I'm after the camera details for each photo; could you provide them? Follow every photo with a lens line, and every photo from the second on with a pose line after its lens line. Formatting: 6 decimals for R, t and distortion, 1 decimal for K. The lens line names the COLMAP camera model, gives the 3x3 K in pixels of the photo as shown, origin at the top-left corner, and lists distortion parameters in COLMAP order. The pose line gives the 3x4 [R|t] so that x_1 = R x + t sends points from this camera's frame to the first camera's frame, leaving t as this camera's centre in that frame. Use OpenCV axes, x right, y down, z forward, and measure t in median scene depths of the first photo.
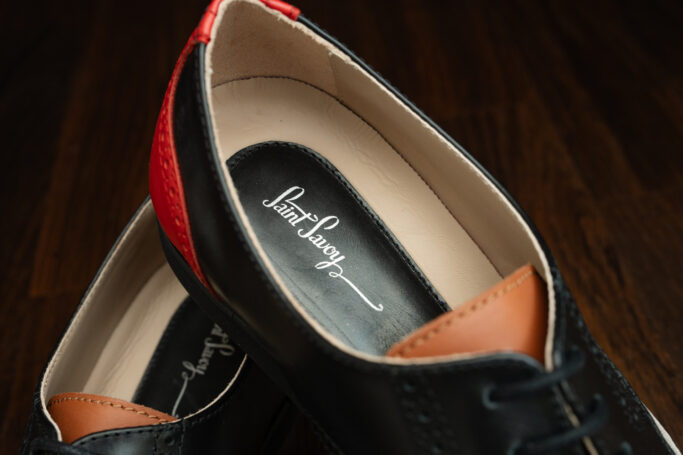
lens RADIAL K [[1072.3, 0, 341.5], [0, 1072.3, 227.5], [0, 0, 1]] dist [-0.026483, -0.088634]
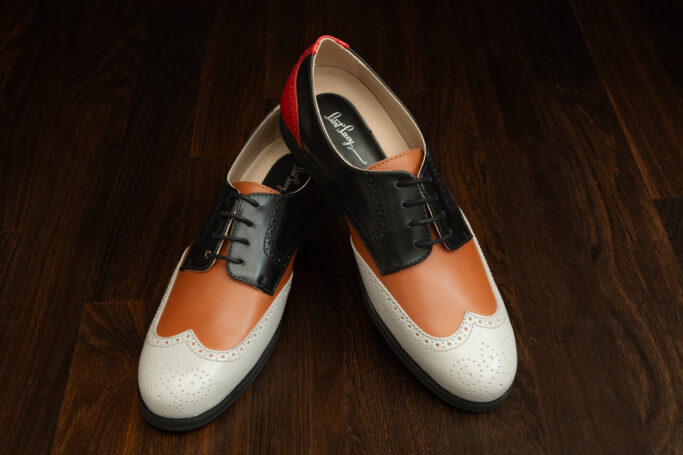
lens RADIAL K [[1072.3, 0, 341.5], [0, 1072.3, 227.5], [0, 0, 1]] dist [-0.026483, -0.088634]
pose [[0.992546, 0.121858, 0.001520, -0.005973], [-0.121824, 0.991787, 0.038949, 0.131283], [0.003238, -0.038844, 0.999240, -1.520015]]
